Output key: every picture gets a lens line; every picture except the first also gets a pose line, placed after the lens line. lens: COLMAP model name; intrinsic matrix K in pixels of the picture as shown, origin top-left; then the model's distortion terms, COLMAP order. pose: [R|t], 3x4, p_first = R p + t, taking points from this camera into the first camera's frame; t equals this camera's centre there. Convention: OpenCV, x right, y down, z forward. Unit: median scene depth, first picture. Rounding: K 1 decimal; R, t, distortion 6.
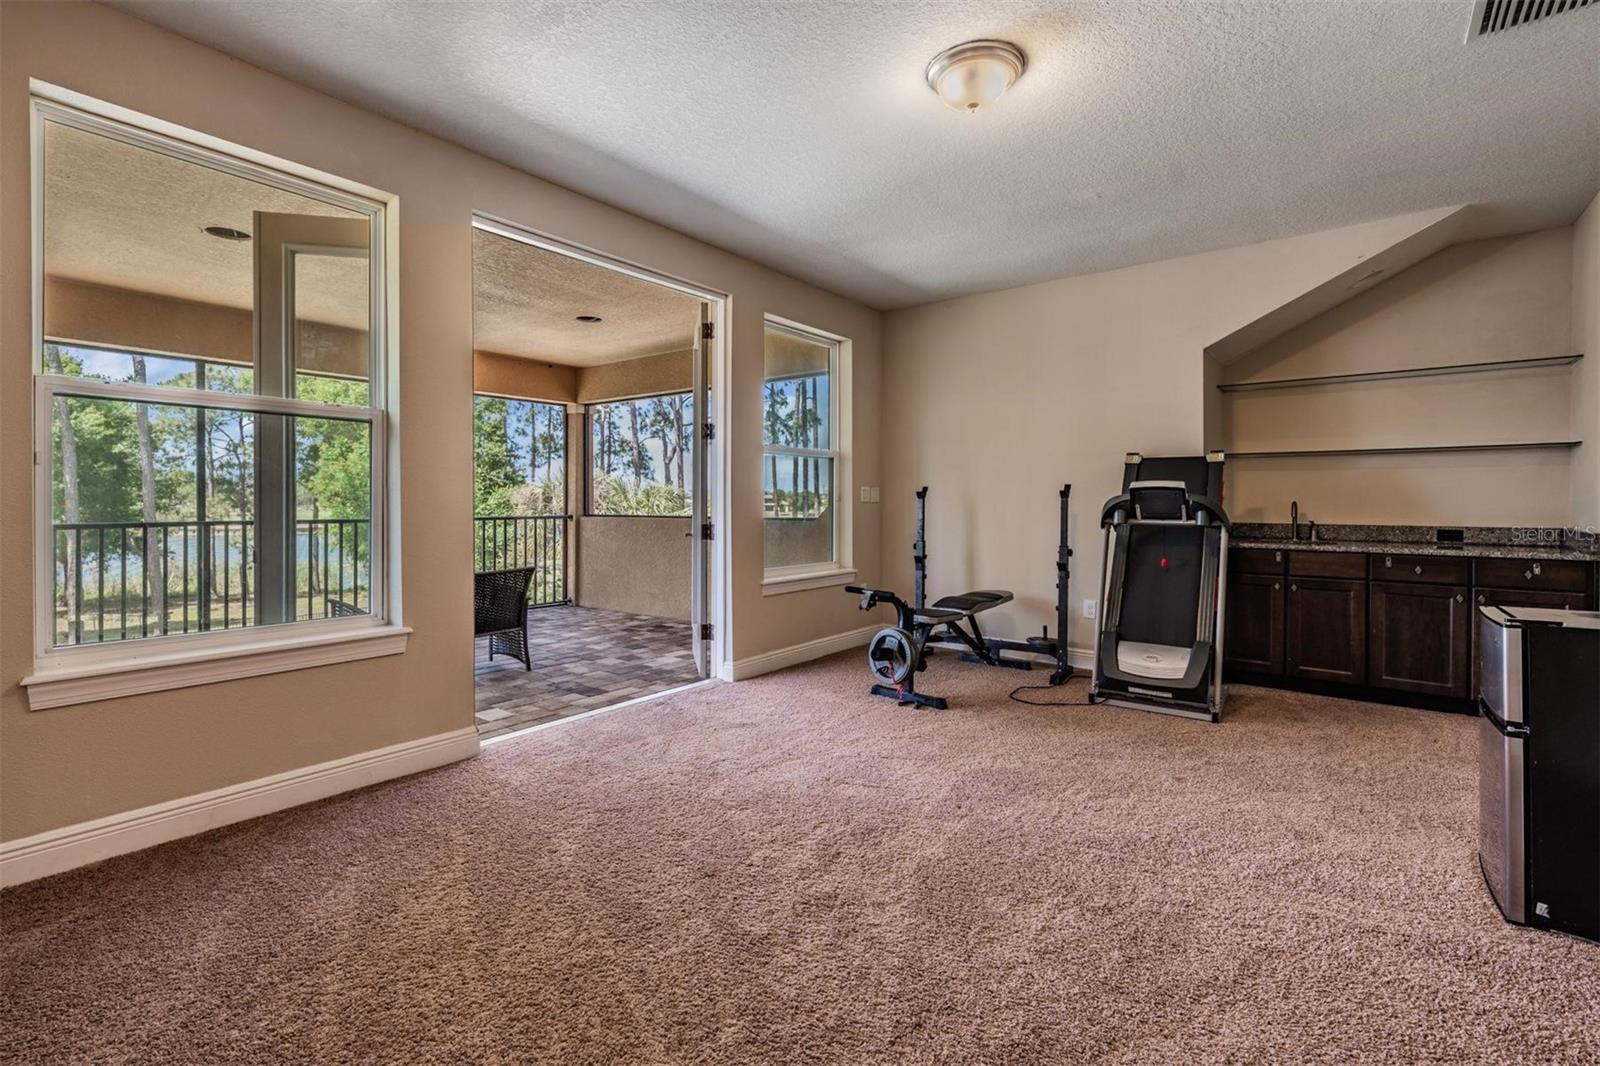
lens RADIAL K [[715.6, 0, 814.6], [0, 715.6, 502.3], [0, 0, 1]] dist [0.007826, -0.001090]
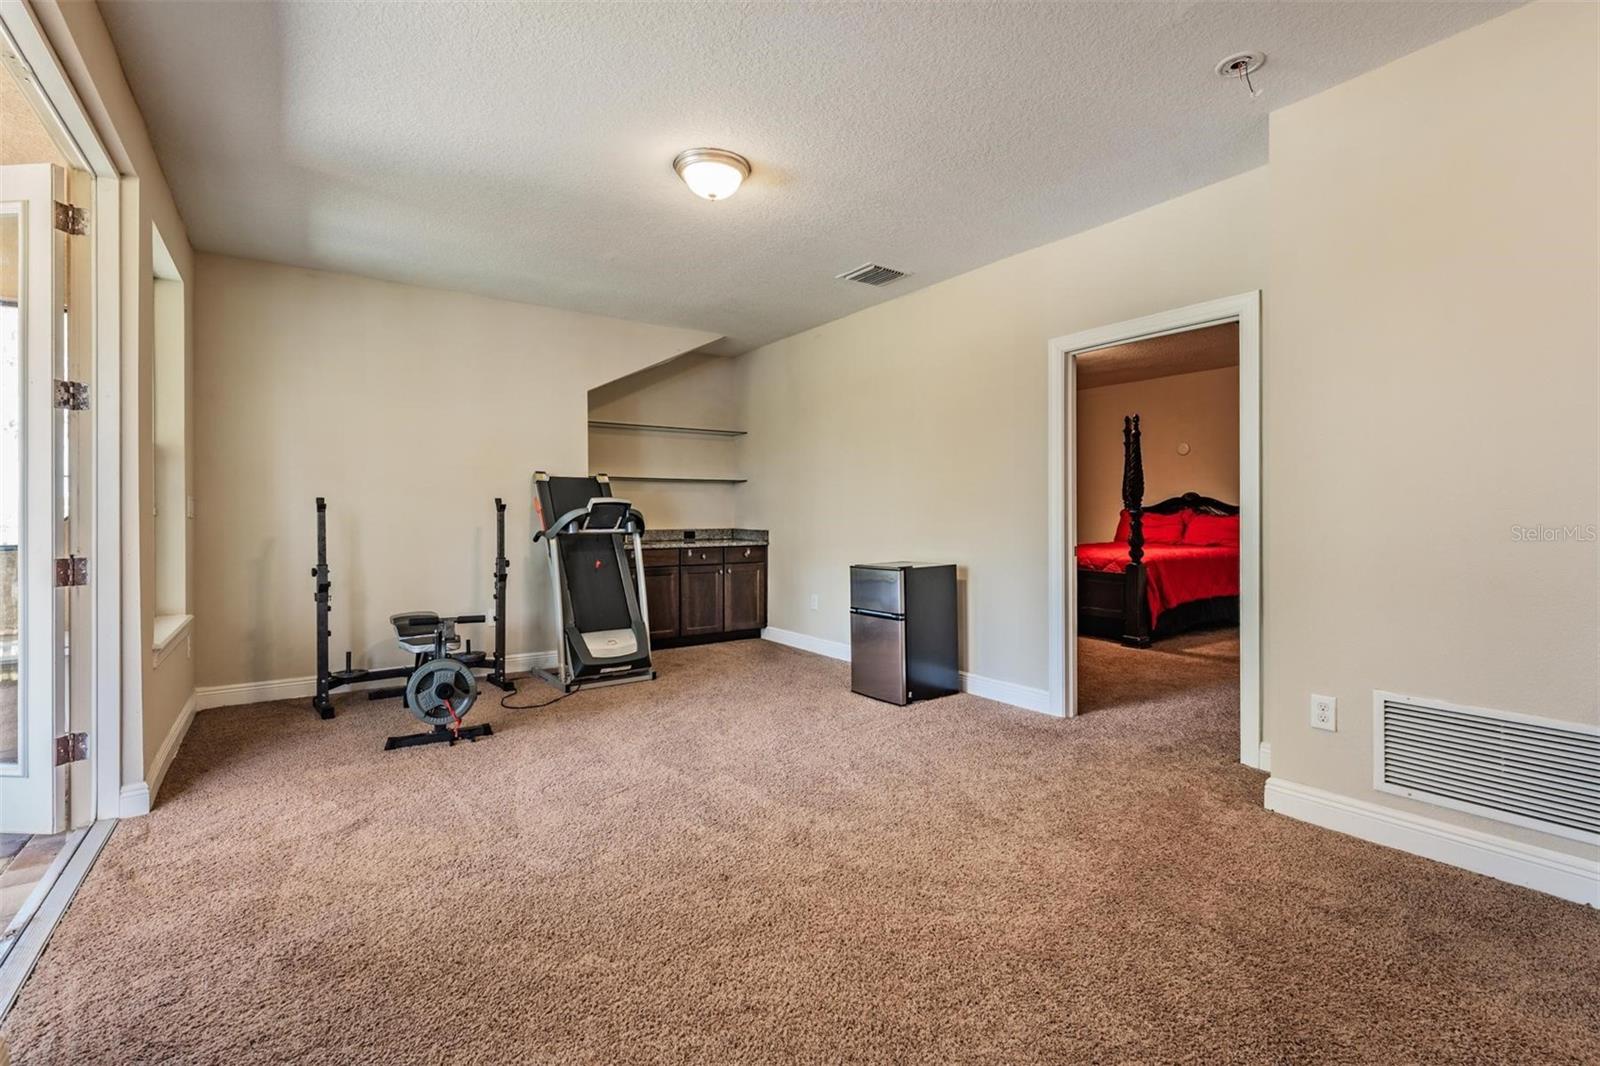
lens RADIAL K [[715.6, 0, 798.5], [0, 715.6, 505.8], [0, 0, 1]] dist [0.007826, -0.001090]
pose [[0.302124, 0.006555, 0.953246, -0.592656], [0.005753, 0.999946, -0.008700, -0.002910], [-0.953251, 0.008113, 0.302070, 0.315779]]
